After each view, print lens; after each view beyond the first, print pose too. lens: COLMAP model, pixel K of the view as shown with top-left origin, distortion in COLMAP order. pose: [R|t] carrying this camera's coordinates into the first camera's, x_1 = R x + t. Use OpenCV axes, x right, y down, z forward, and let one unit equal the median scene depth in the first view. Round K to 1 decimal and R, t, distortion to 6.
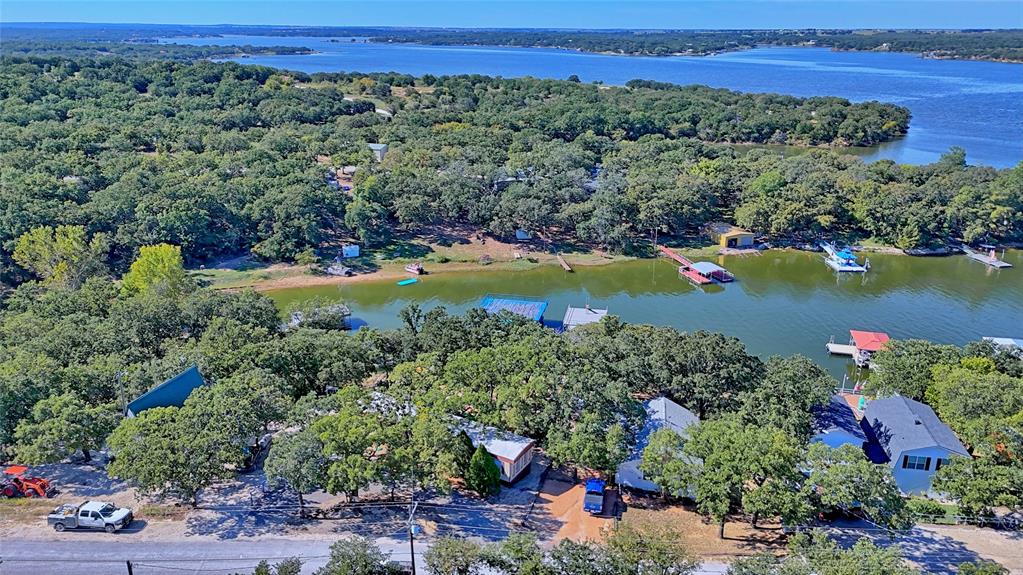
lens RADIAL K [[748.5, 0, 516.2], [0, 748.5, 288.4], [0, 0, 1]] dist [0.096067, -0.127875]
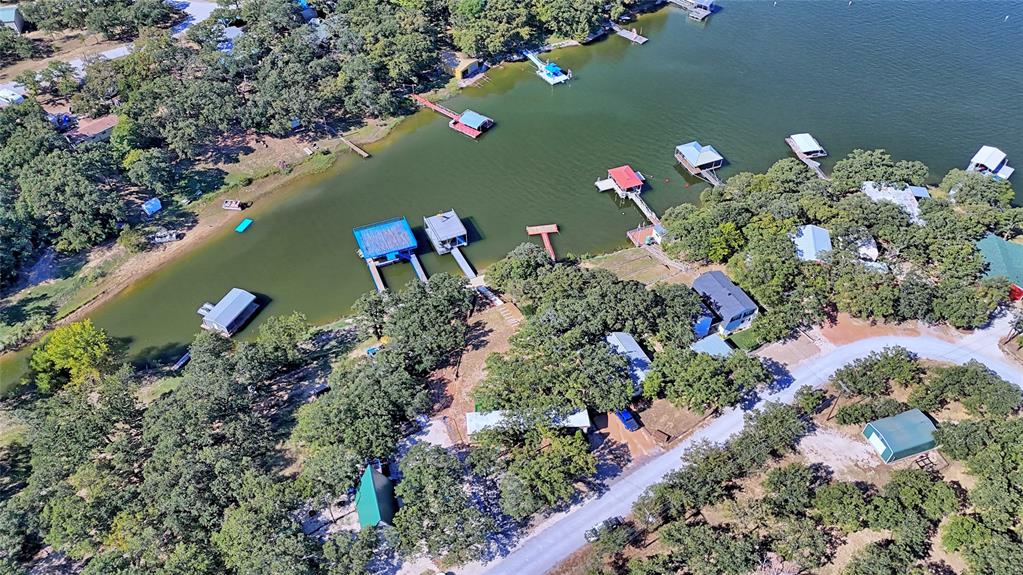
lens RADIAL K [[748.5, 0, 516.2], [0, 748.5, 288.4], [0, 0, 1]] dist [0.096067, -0.127875]
pose [[0.811888, -0.411811, 0.413823, -0.273379], [0.173652, 0.847090, 0.502279, -0.354071], [-0.557389, -0.335933, 0.759254, -0.047732]]
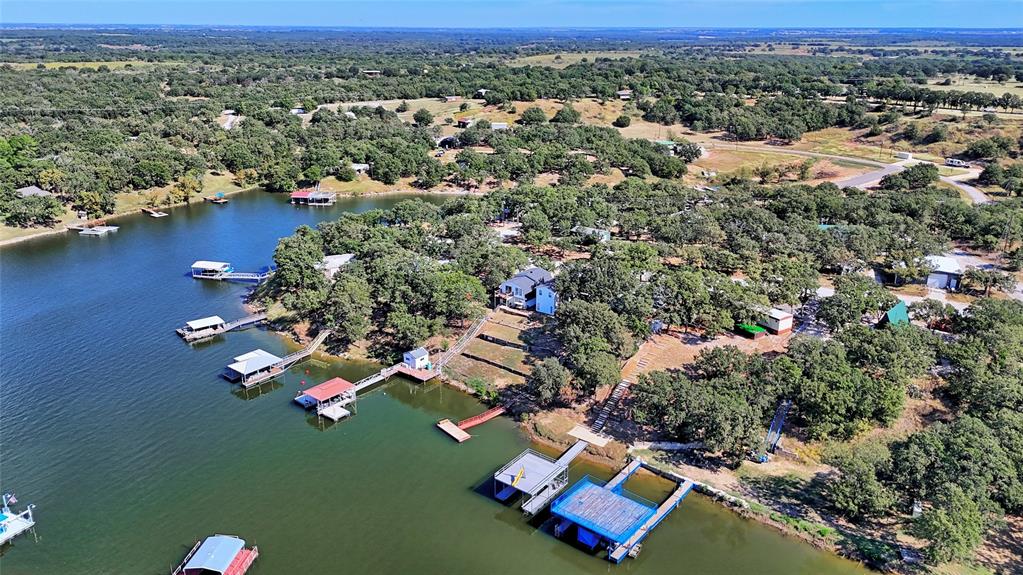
lens RADIAL K [[748.5, 0, 516.2], [0, 748.5, 288.4], [0, 0, 1]] dist [0.096067, -0.127875]
pose [[-0.895793, -0.148865, 0.418802, -0.163447], [0.120638, 0.825443, 0.551444, -0.438252], [-0.427787, 0.544503, -0.721467, 1.067561]]
